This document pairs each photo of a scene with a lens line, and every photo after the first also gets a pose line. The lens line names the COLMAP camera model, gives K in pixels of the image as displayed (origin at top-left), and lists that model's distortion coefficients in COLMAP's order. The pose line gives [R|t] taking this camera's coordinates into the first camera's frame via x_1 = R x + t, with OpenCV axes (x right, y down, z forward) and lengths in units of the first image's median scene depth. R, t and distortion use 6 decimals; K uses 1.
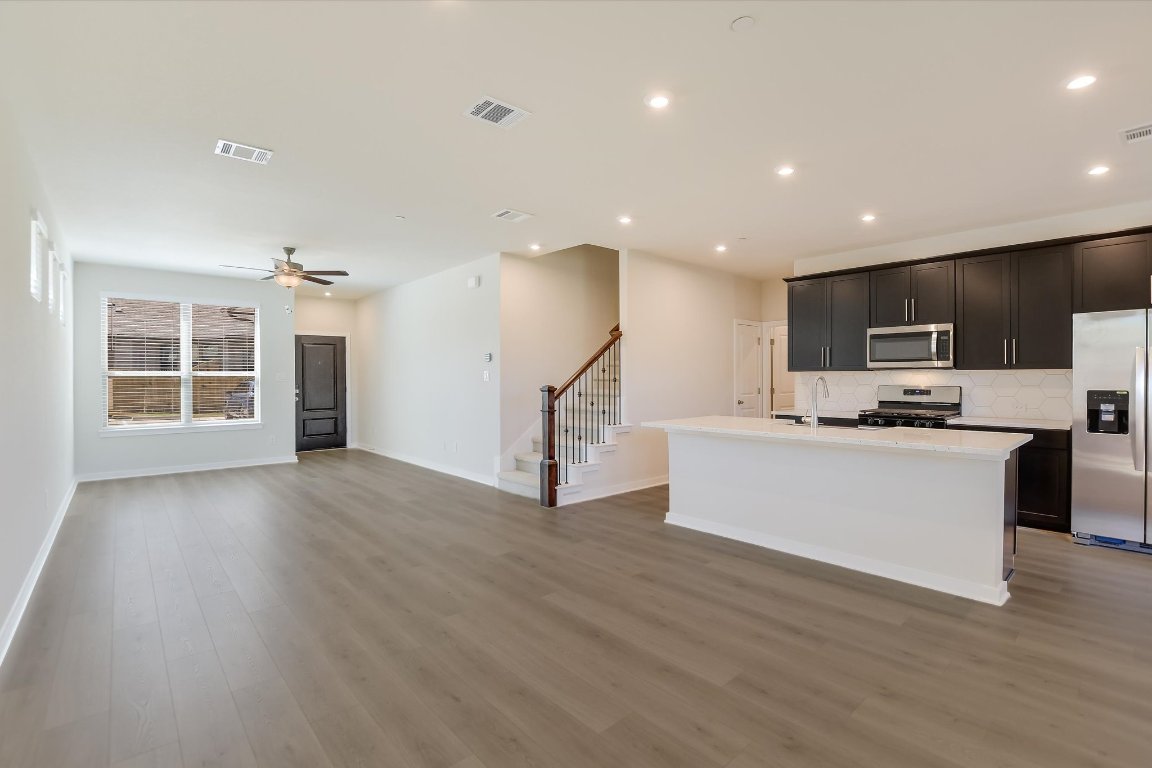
lens RADIAL K [[519.1, 0, 576.0], [0, 519.1, 384.0], [0, 0, 1]] dist [-0.000730, 0.000130]
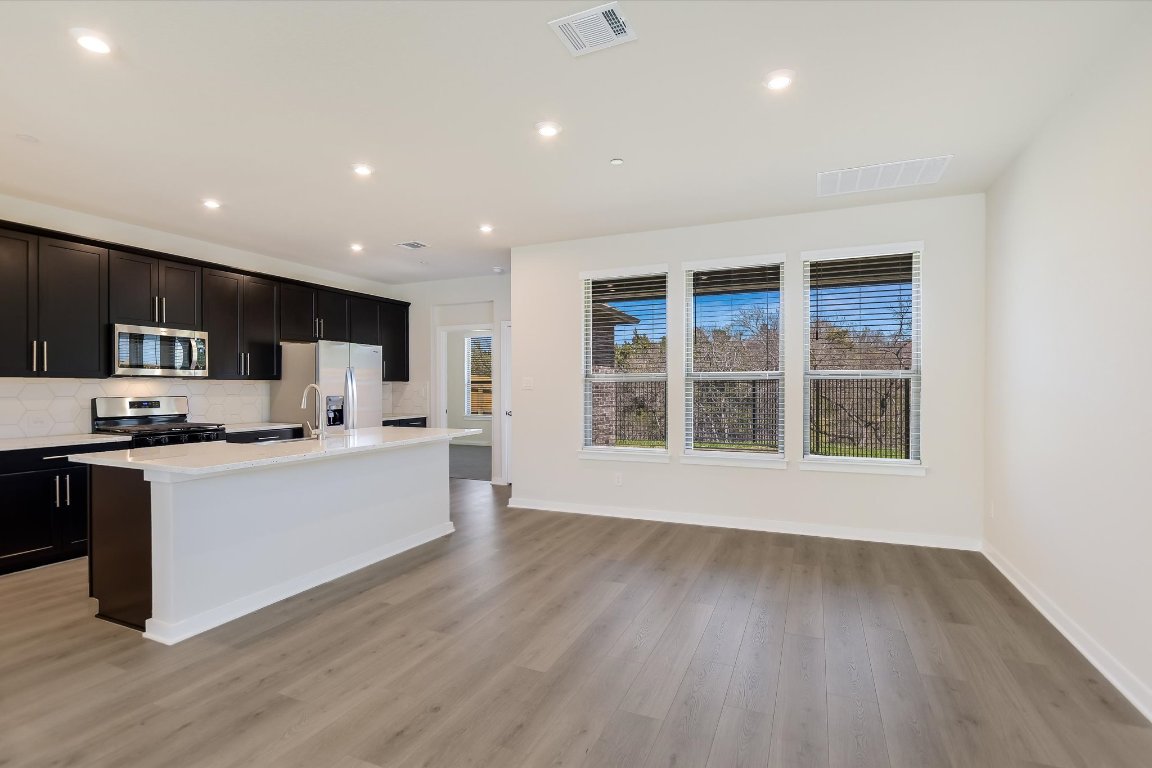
lens RADIAL K [[556.3, 0, 568.3], [0, 556.3, 389.5], [0, 0, 1]] dist [-0.013291, 0.000278]
pose [[-0.408520, 0.000179, 0.912750, -0.537970], [0.012696, 0.999904, 0.005486, -0.005569], [-0.912661, 0.013830, -0.408483, 0.844486]]
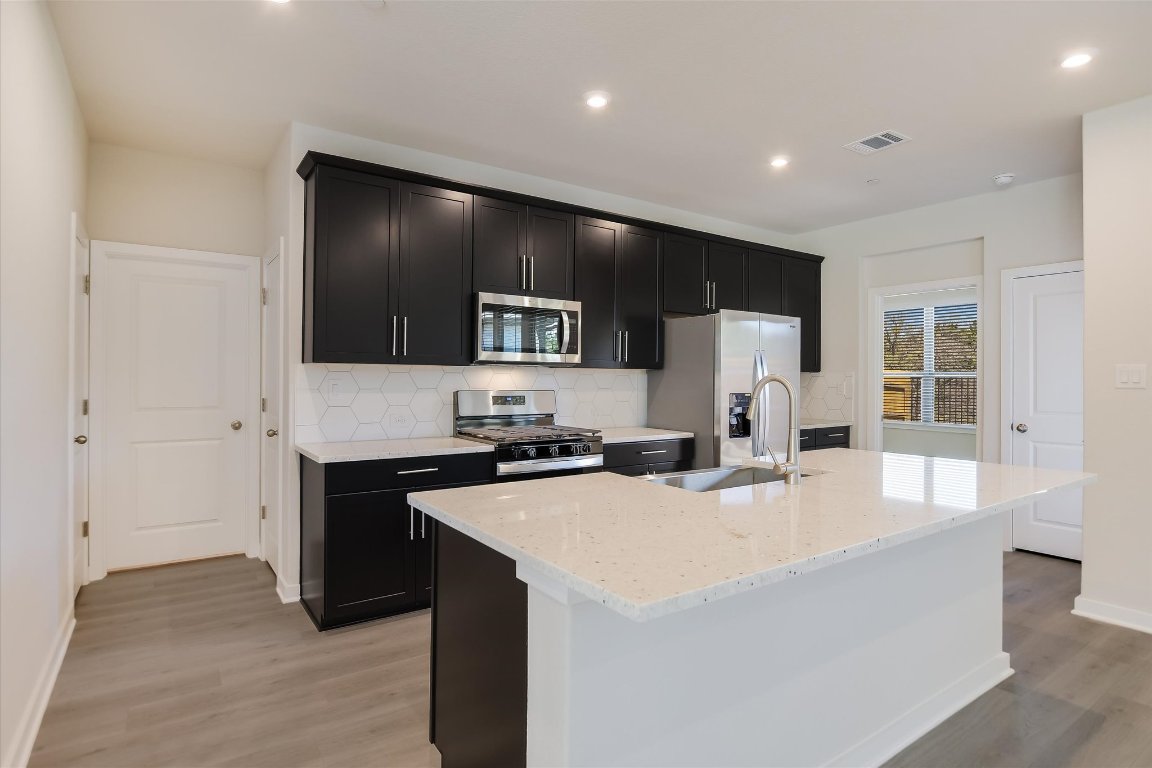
lens RADIAL K [[600.0, 0, 575.1], [0, 600.0, 378.0], [0, 0, 1]] dist [-0.003067, -0.000099]
pose [[0.114955, 0.005696, 0.993354, -0.096822], [0.001985, 0.999980, -0.005964, -0.008419], [-0.993369, 0.002658, 0.114941, 0.958009]]
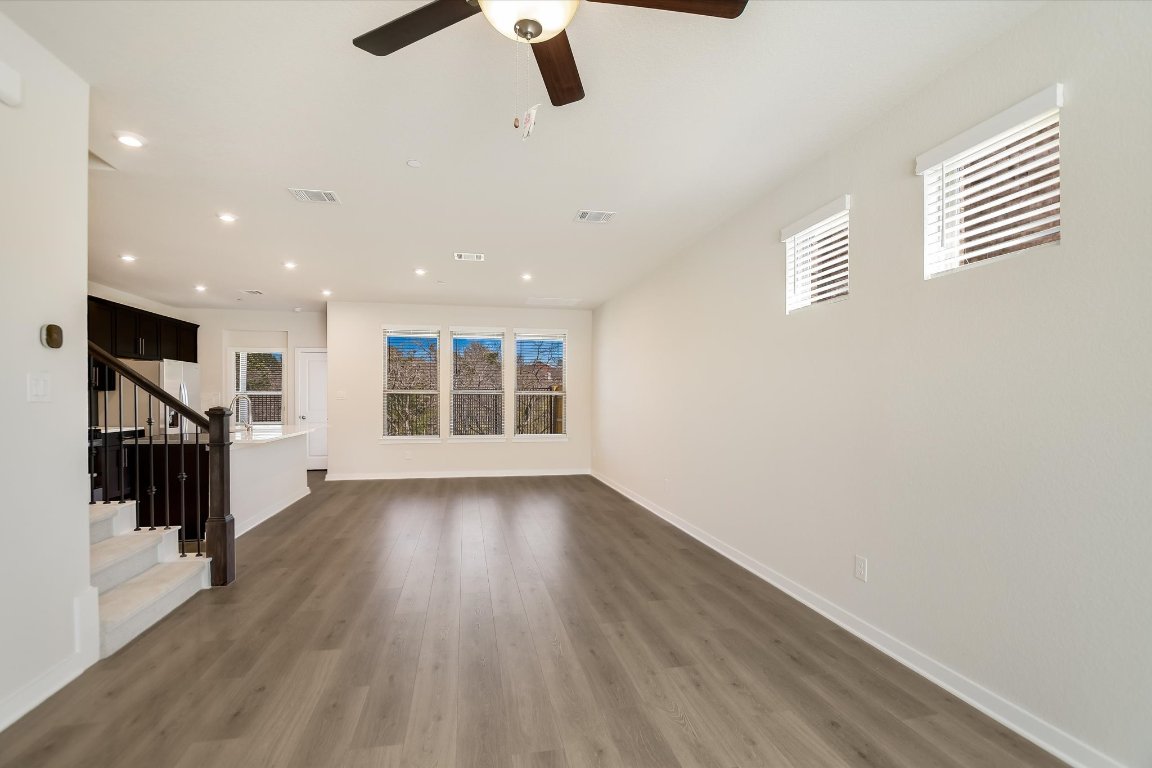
lens RADIAL K [[533.1, 0, 566.9], [0, 533.1, 400.2], [0, 0, 1]] dist [-0.000058, 0.000017]
pose [[-0.855901, -0.001131, 0.517139, -0.904931], [0.004036, 0.999953, 0.008867, -0.009846], [-0.517124, 0.009677, -0.855856, 1.536281]]
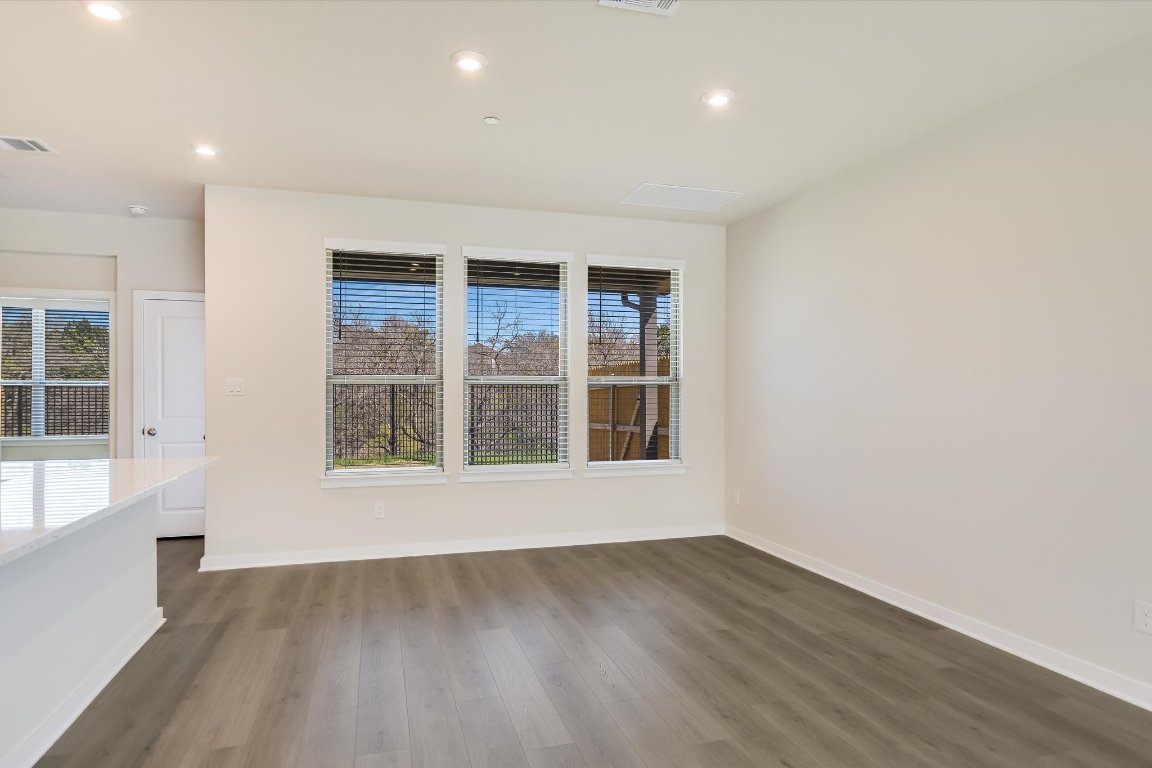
lens RADIAL K [[656.1, 0, 574.6], [0, 656.1, 389.8], [0, 0, 1]] dist [-0.002646, 0.000606]
pose [[-0.906835, 0.003731, 0.421470, -0.260321], [0.006369, 0.999968, 0.004852, -0.010024], [-0.421438, 0.007084, -0.906829, 1.114199]]
